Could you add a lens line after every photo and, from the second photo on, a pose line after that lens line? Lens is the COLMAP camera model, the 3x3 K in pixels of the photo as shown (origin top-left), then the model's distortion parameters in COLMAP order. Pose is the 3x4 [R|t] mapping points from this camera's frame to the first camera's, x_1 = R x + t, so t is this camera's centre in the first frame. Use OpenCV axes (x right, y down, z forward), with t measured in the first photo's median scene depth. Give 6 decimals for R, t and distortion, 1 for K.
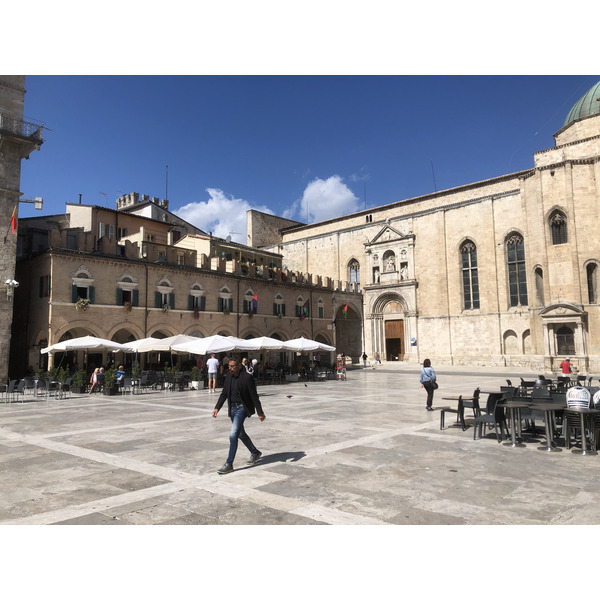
lens RADIAL K [[496.9, 0, 300.0], [0, 496.9, 300.0], [0, 0, 1]] dist [0.093804, -0.134904]
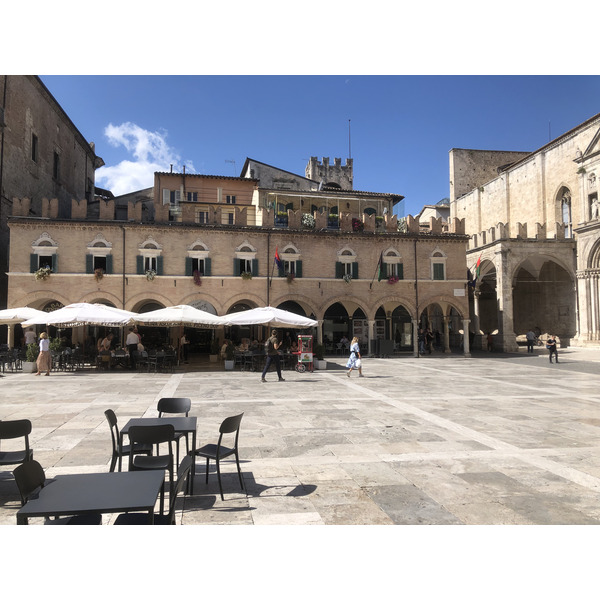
lens RADIAL K [[500.9, 0, 300.0], [0, 500.9, 300.0], [0, 0, 1]] dist [0.031767, 0.001177]
pose [[0.778120, -0.026130, -0.627572, 0.312963], [0.055340, 0.998101, 0.027059, 0.034099], [0.625673, -0.055785, 0.778088, 0.328751]]
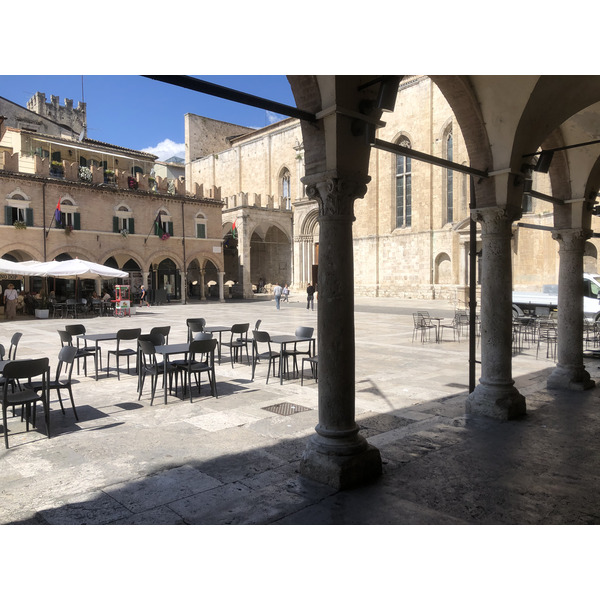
lens RADIAL K [[496.9, 0, 300.0], [0, 496.9, 300.0], [0, 0, 1]] dist [0.093804, -0.134904]
pose [[0.995264, 0.011571, -0.096515, 0.268136], [0.002033, 0.990195, 0.139678, 0.022676], [0.097185, -0.139213, 0.985482, 0.199187]]
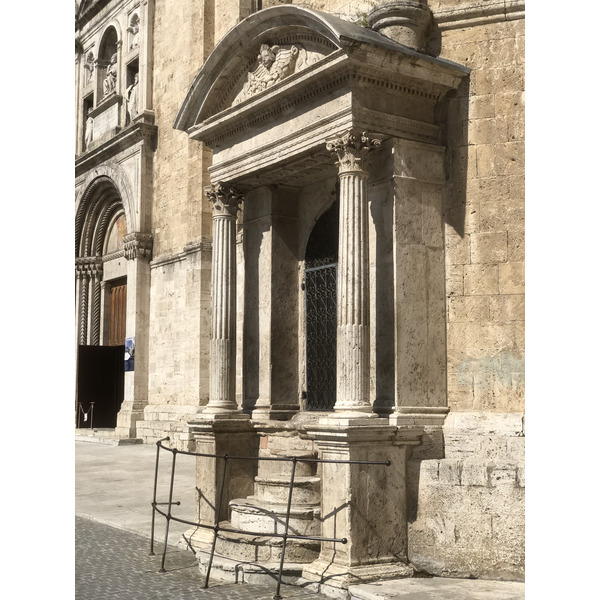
lens RADIAL K [[907.0, 0, 300.0], [0, 907.0, 300.0], [0, 0, 1]] dist [-0.001038, 0.001739]
pose [[0.970404, -0.009951, -0.241284, 0.472647], [0.008096, 0.999930, -0.008676, 0.066694], [0.241353, 0.006465, 0.970416, 0.627919]]
